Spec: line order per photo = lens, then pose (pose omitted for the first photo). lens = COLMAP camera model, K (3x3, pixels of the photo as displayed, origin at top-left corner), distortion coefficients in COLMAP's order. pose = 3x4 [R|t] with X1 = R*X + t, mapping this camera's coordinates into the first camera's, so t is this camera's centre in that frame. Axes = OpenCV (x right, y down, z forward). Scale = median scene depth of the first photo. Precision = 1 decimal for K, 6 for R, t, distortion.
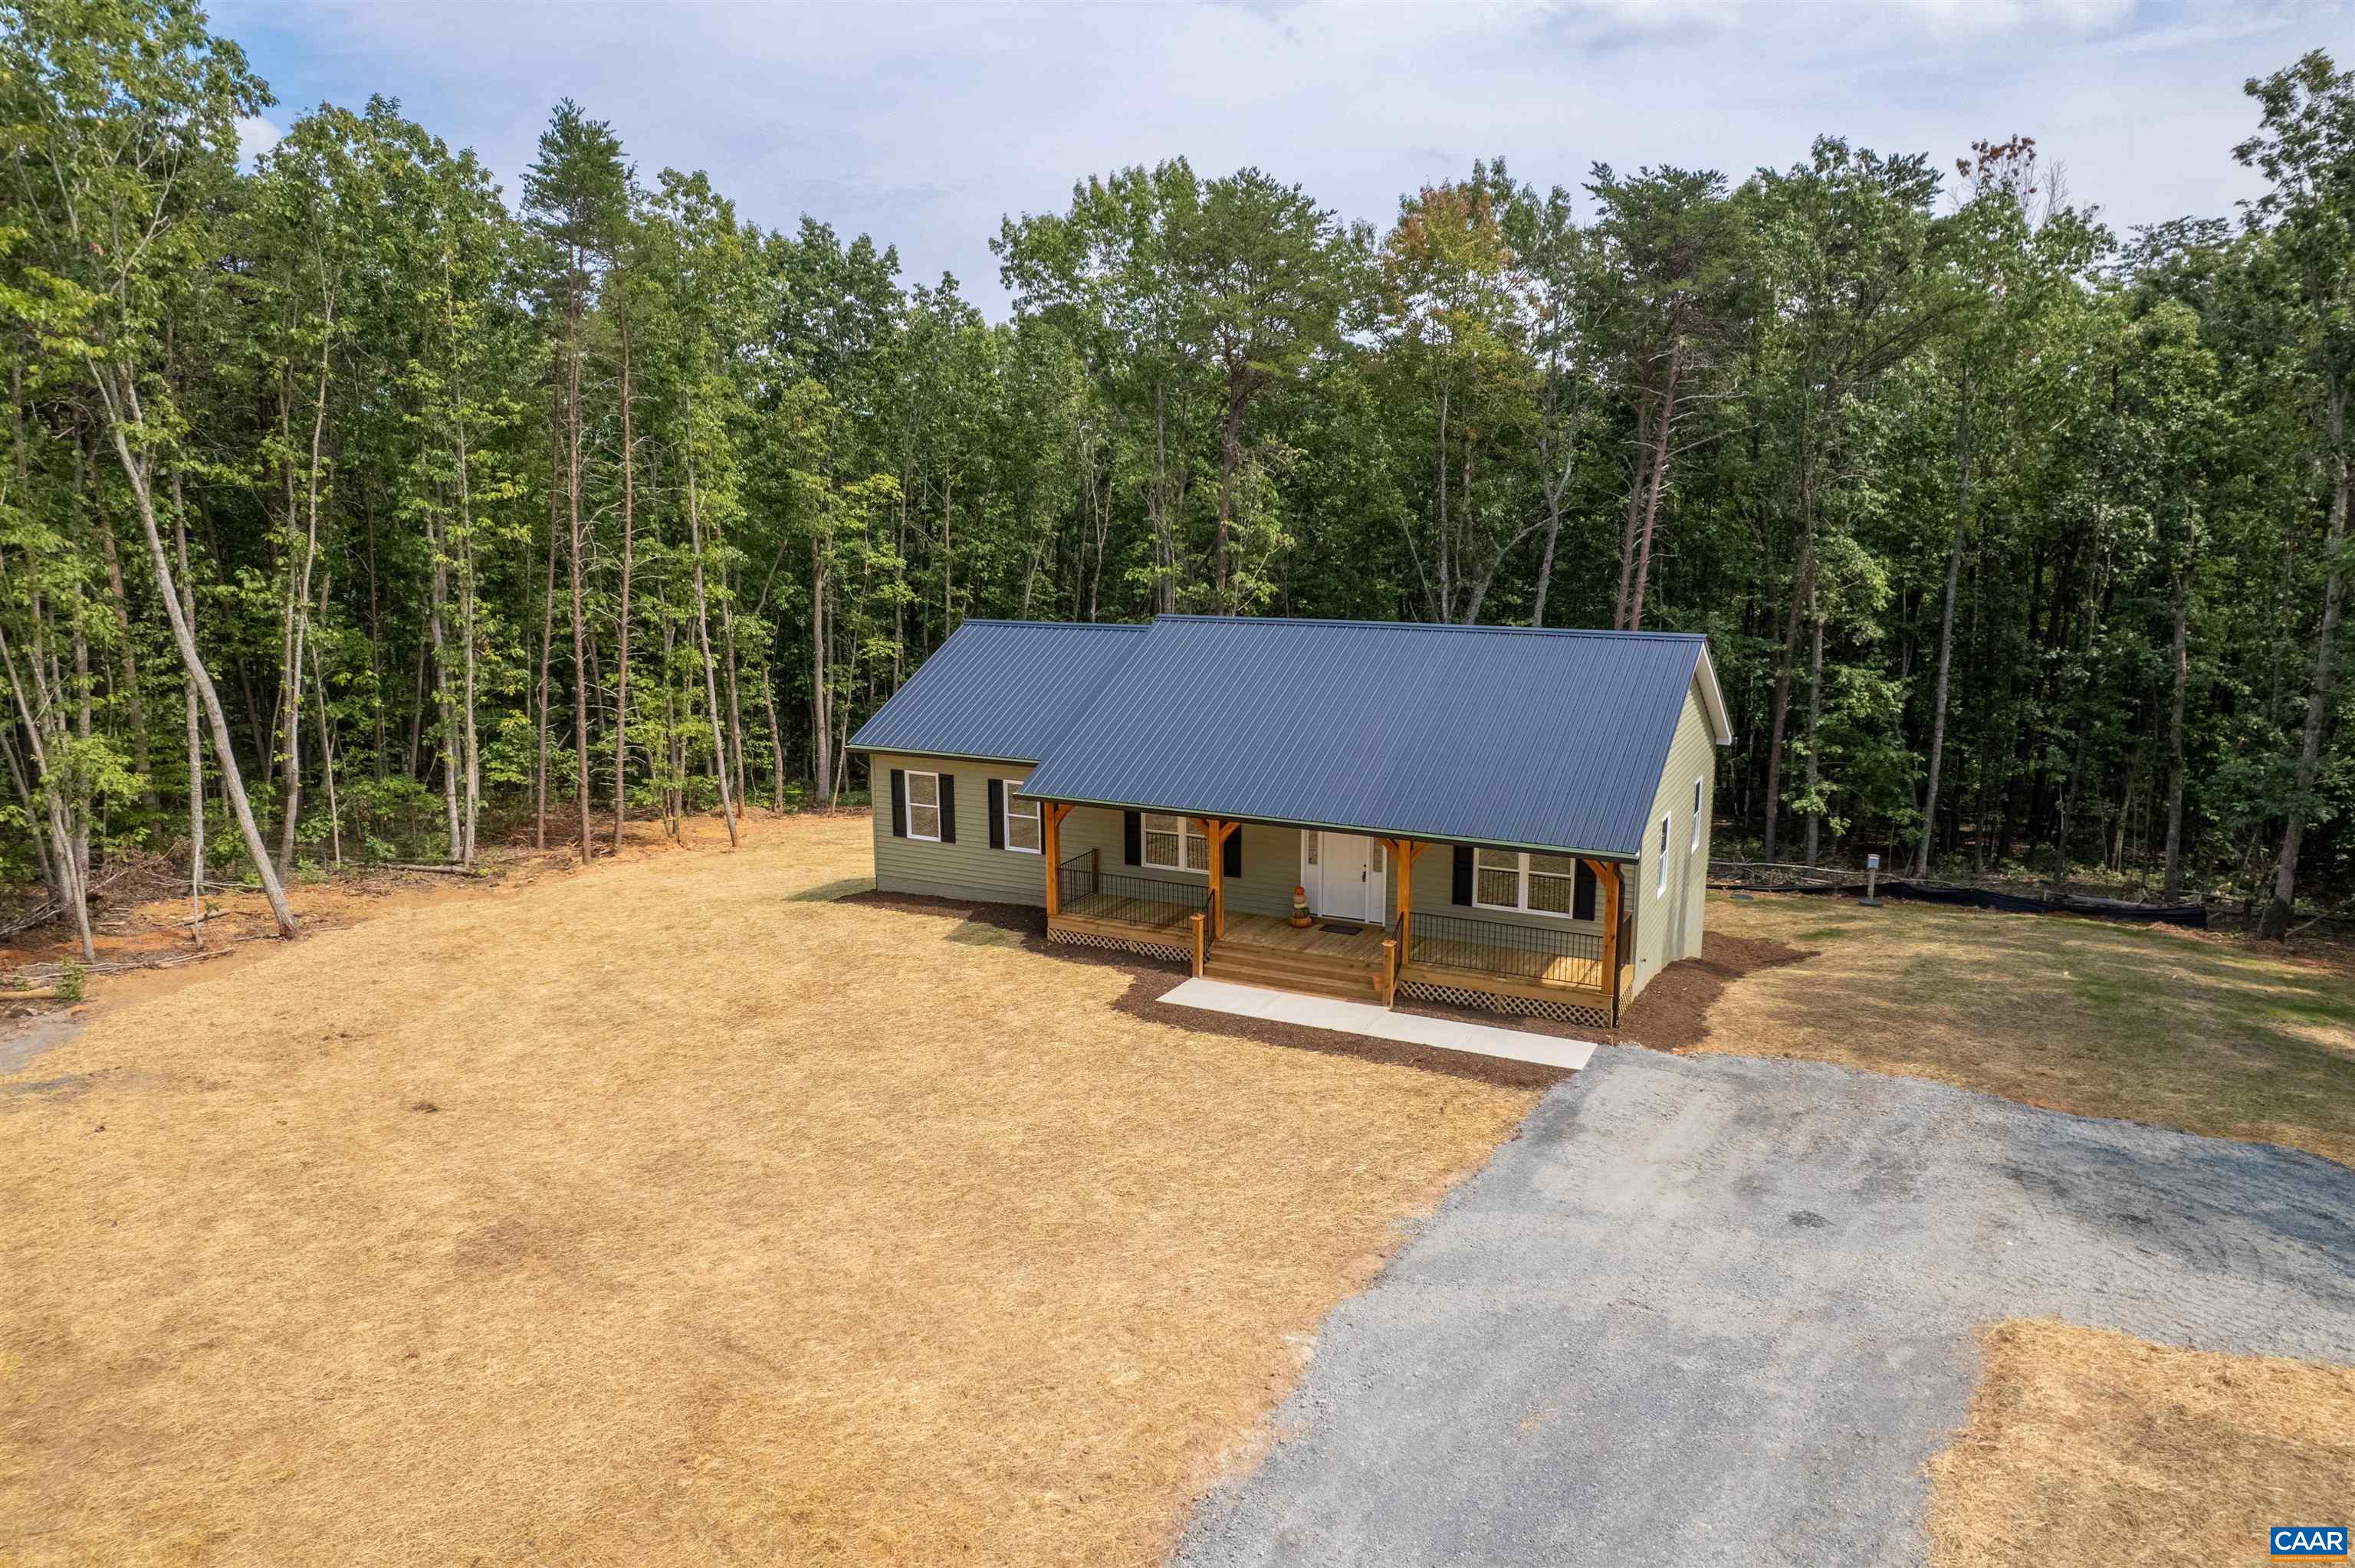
lens RADIAL K [[1511.2, 0, 1177.5], [0, 1511.2, 784.0], [0, 0, 1]] dist [-0.074412, 0.059690]
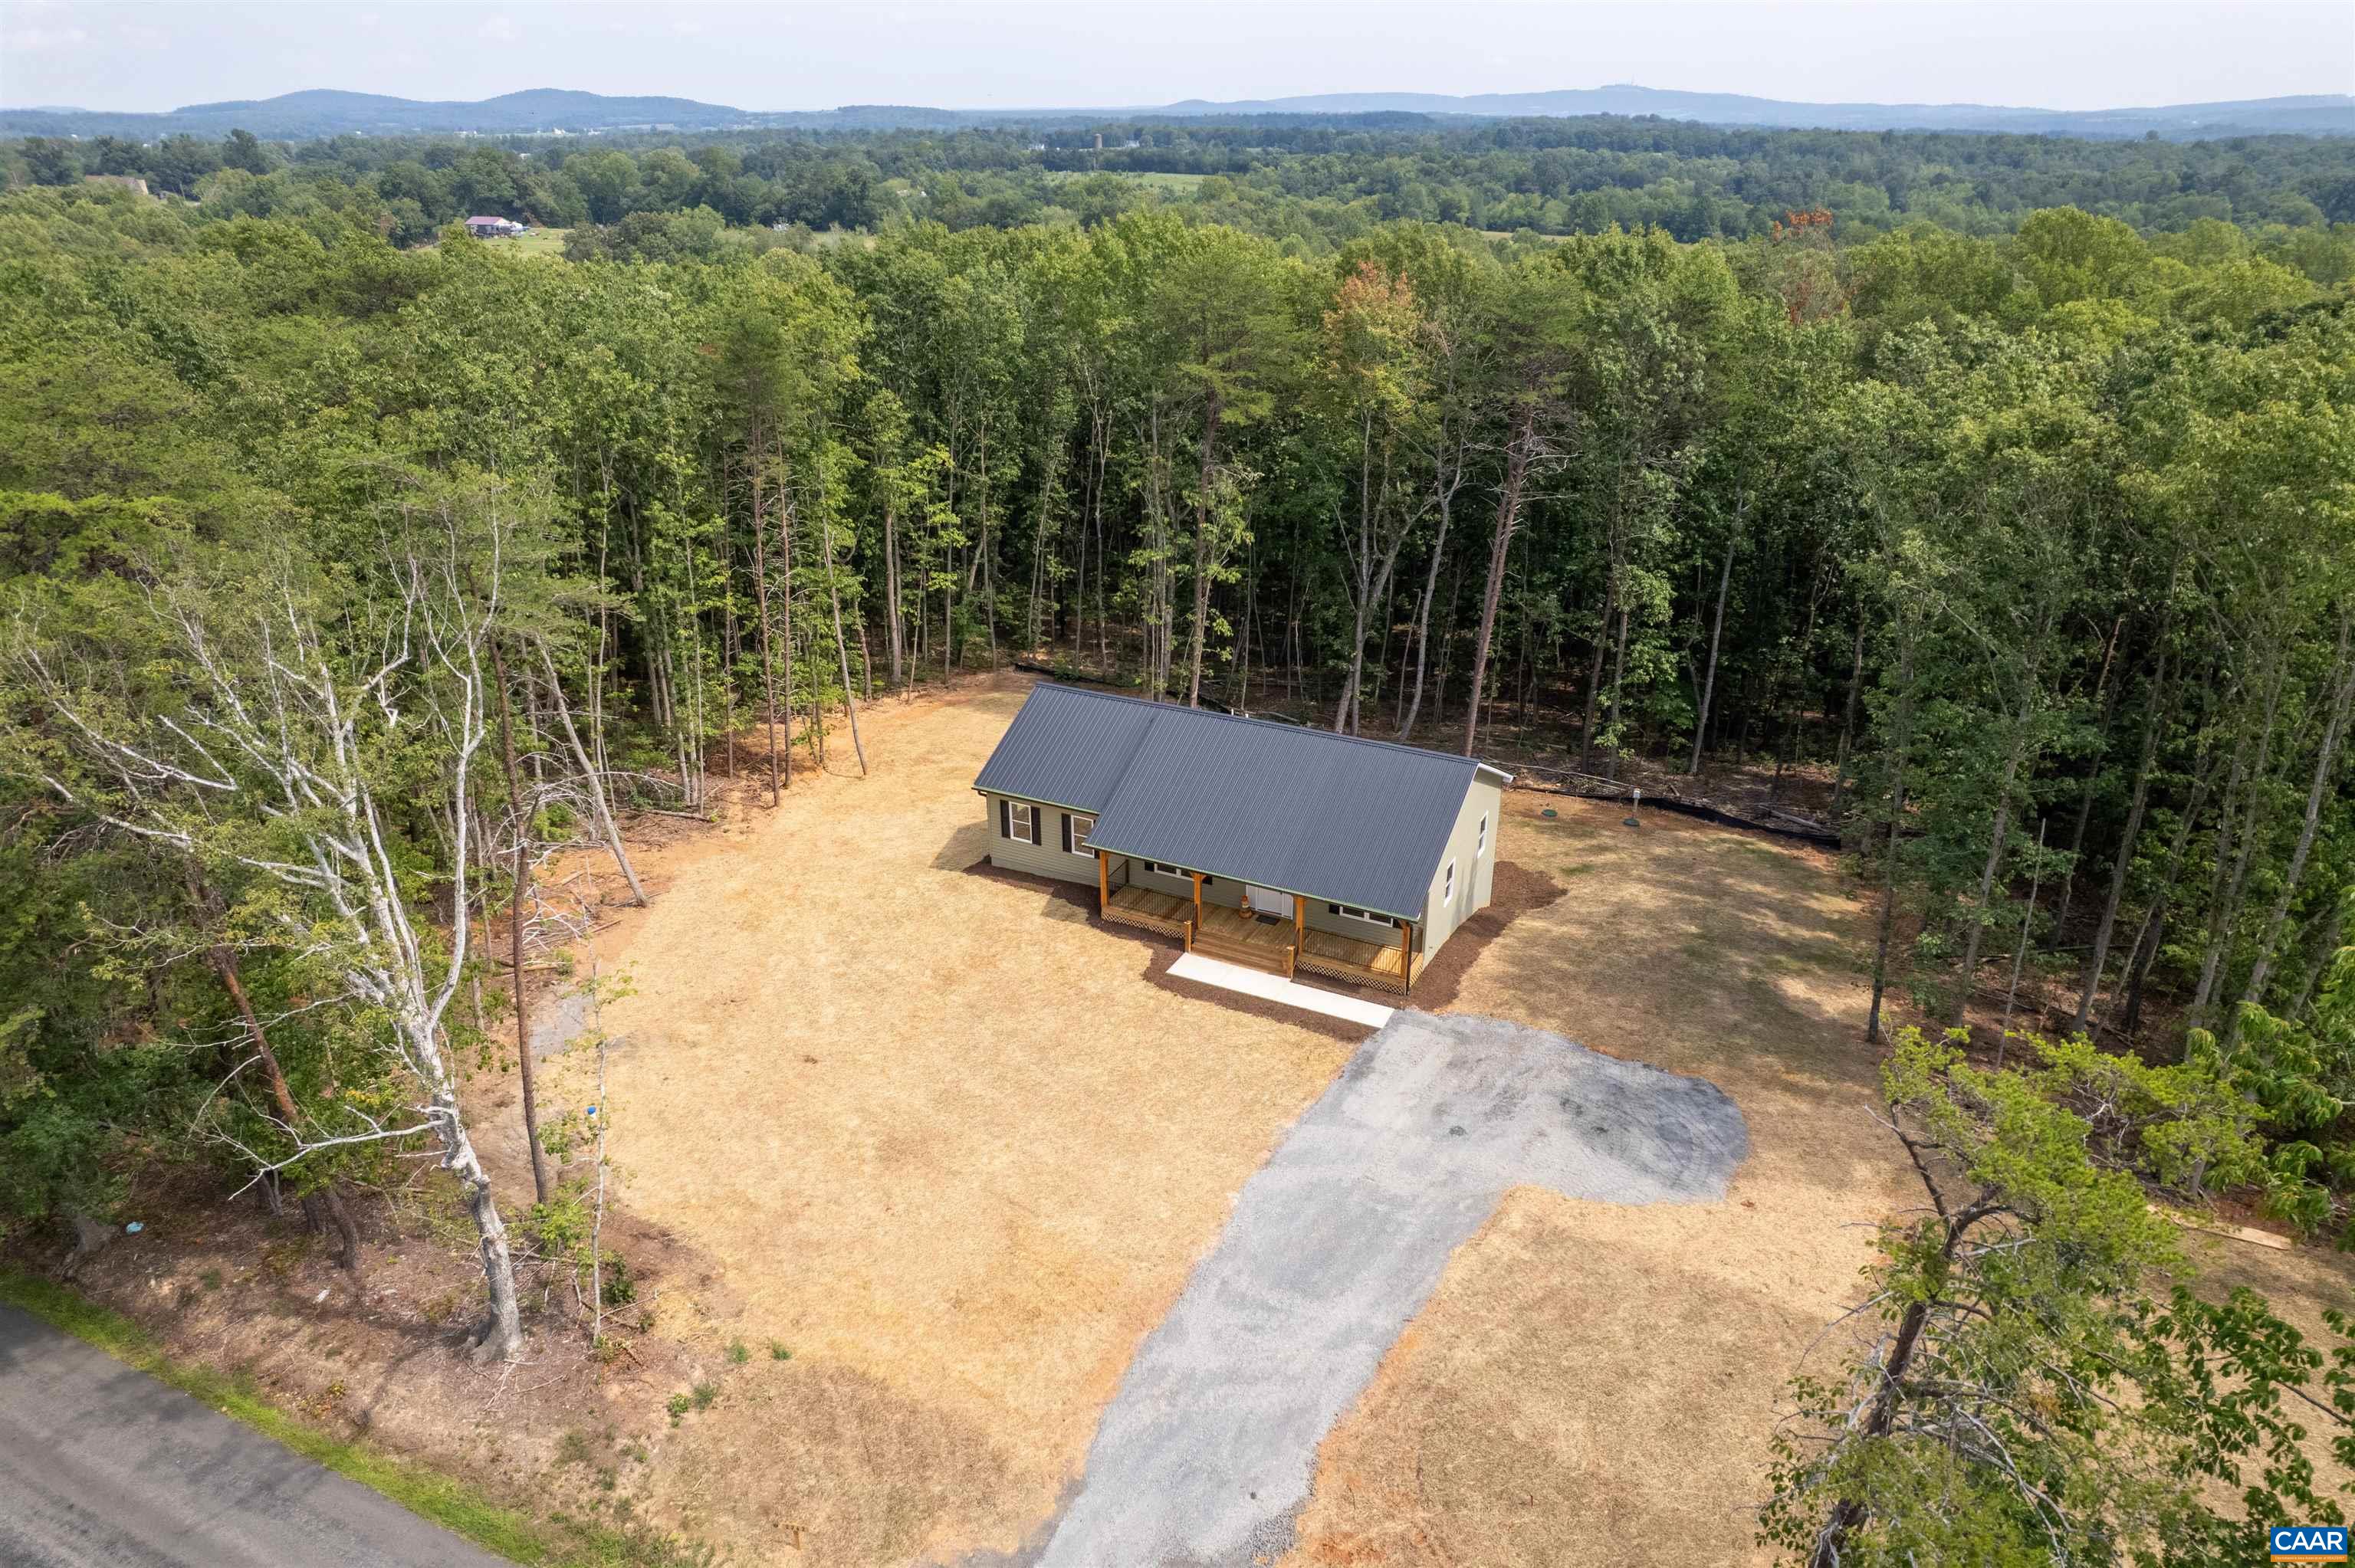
lens RADIAL K [[1511.2, 0, 1177.5], [0, 1511.2, 784.0], [0, 0, 1]] dist [-0.074412, 0.059690]
pose [[0.999841, -0.001915, 0.017755, -0.033377], [-0.002314, 0.971956, 0.235152, -0.534517], [-0.017707, -0.235156, 0.971796, -0.775034]]
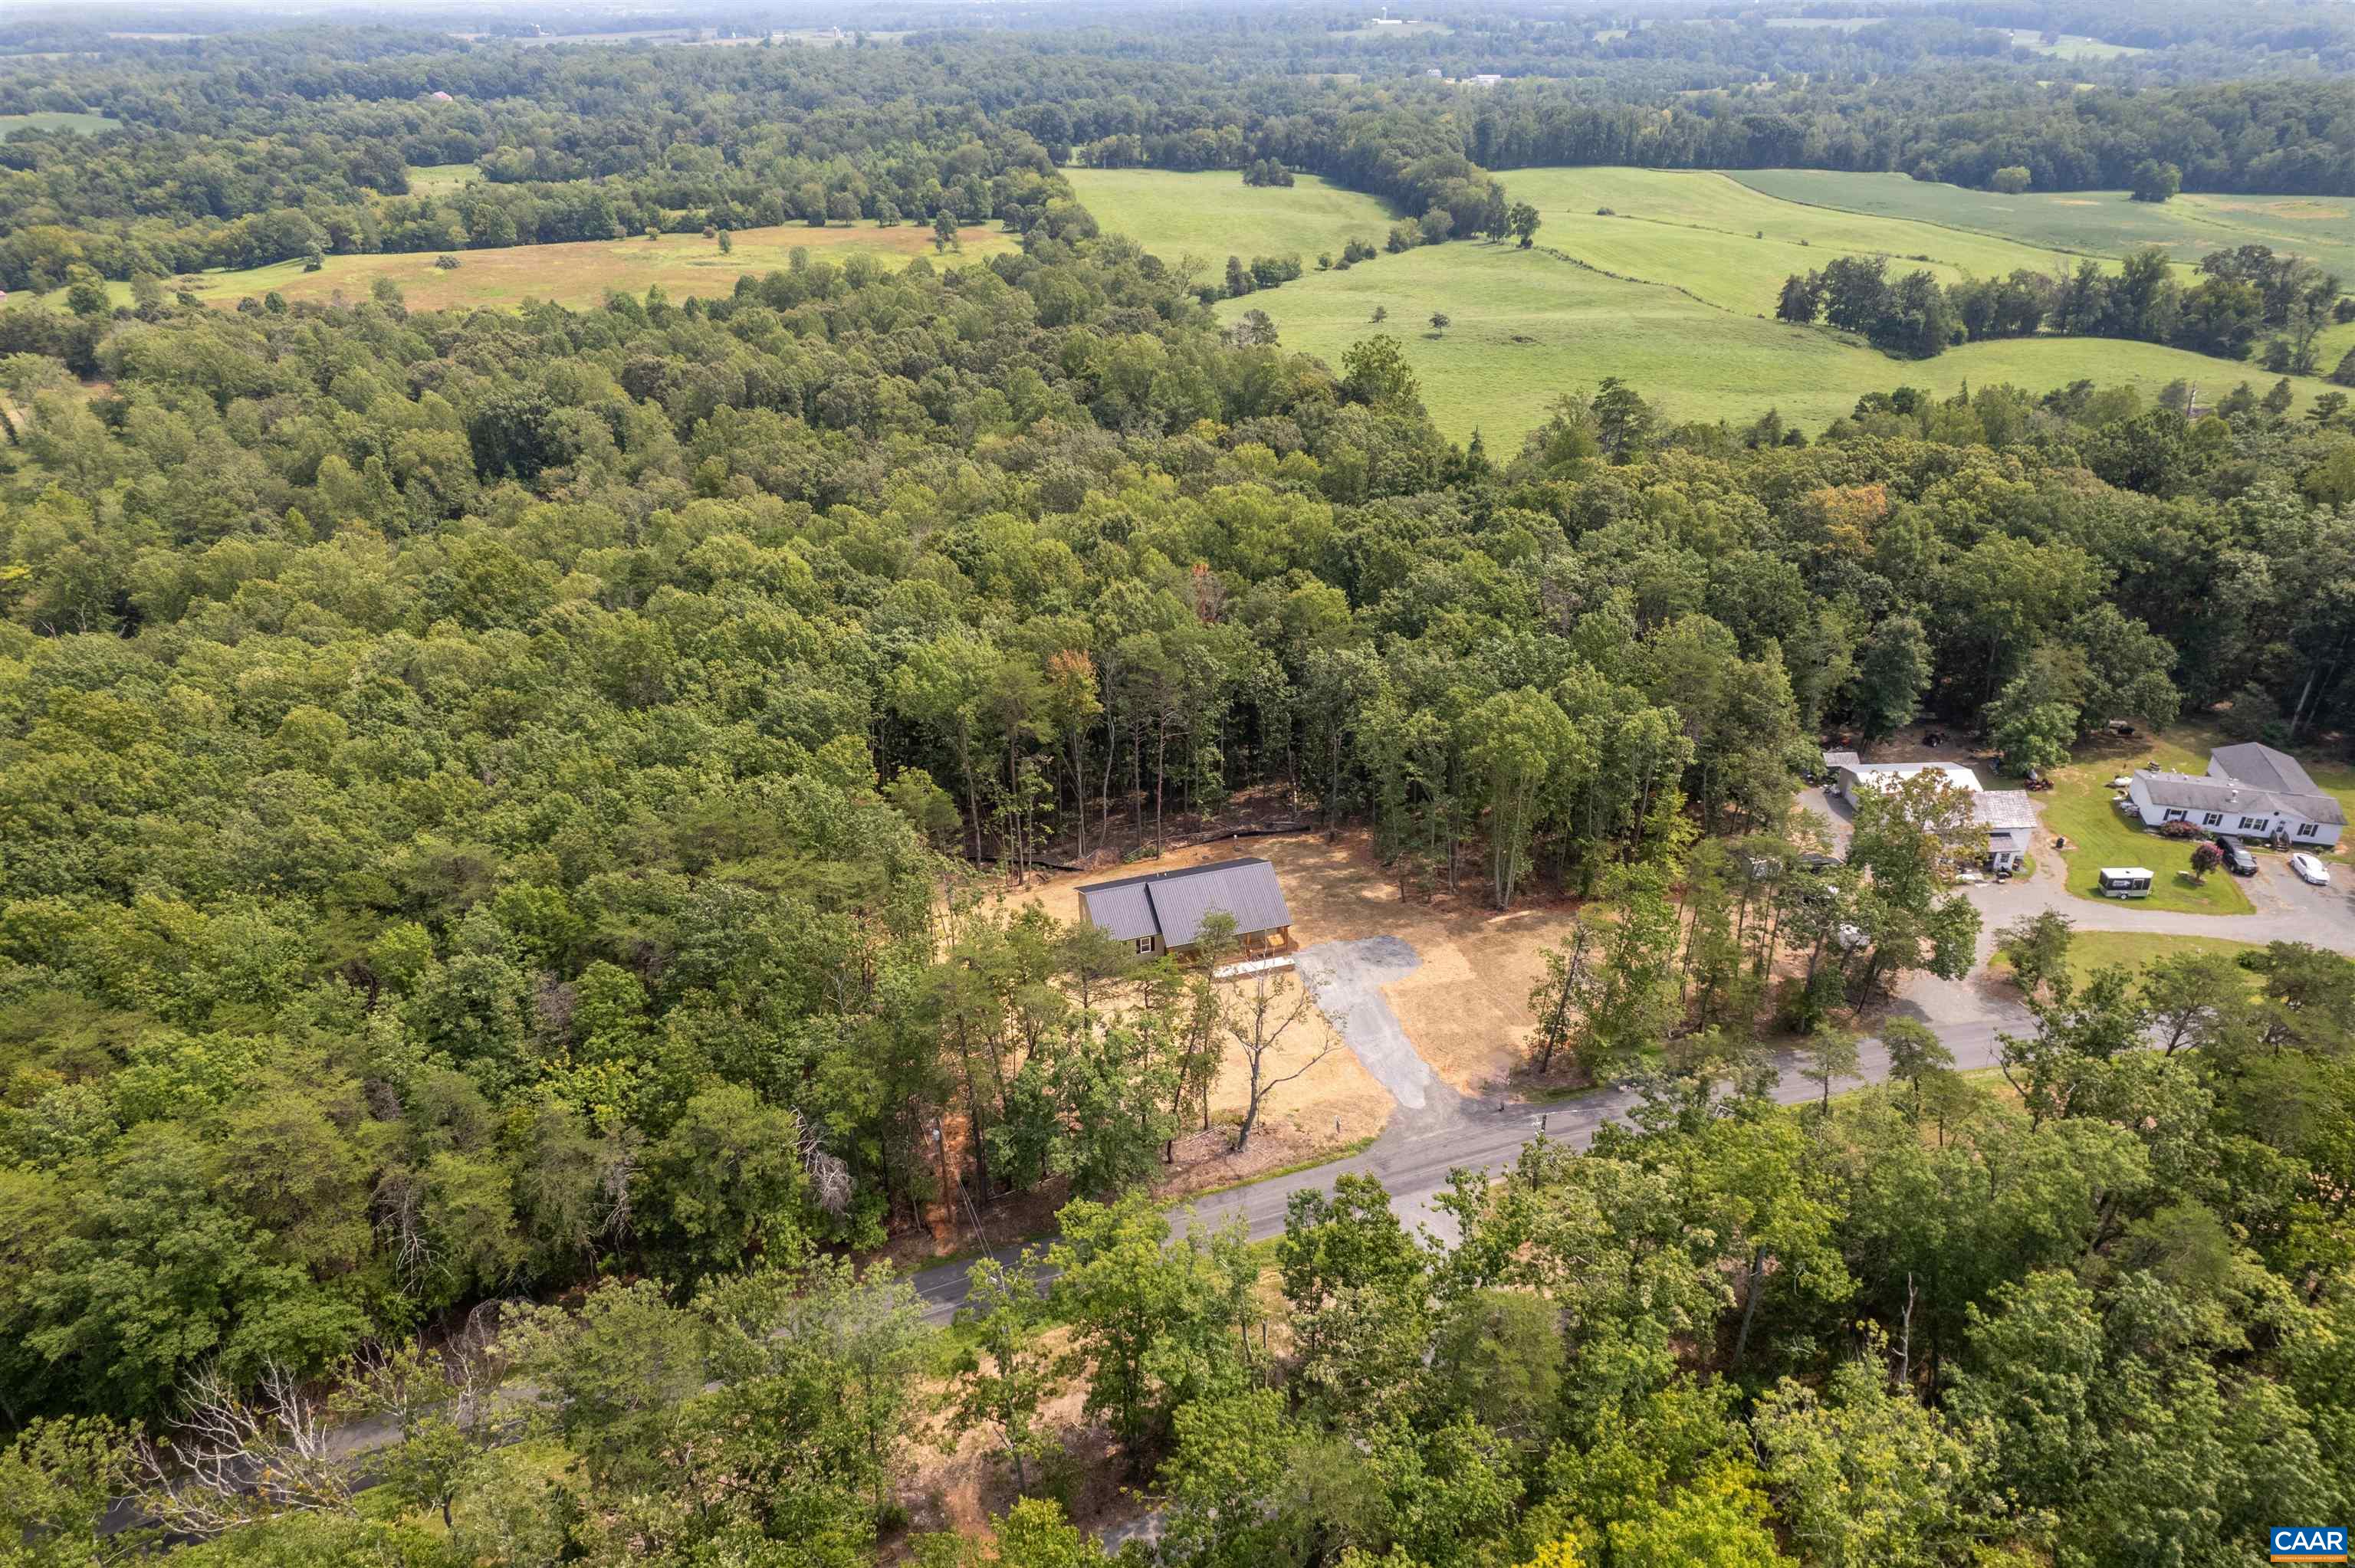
lens RADIAL K [[1494.7, 0, 1171.6], [0, 1494.7, 811.7], [0, 0, 1]] dist [-0.071018, 0.065337]
pose [[0.718034, -0.351154, 0.600930, -3.013473], [0.139089, 0.918376, 0.370460, -2.303079], [-0.681968, -0.182420, 0.708267, -2.401320]]
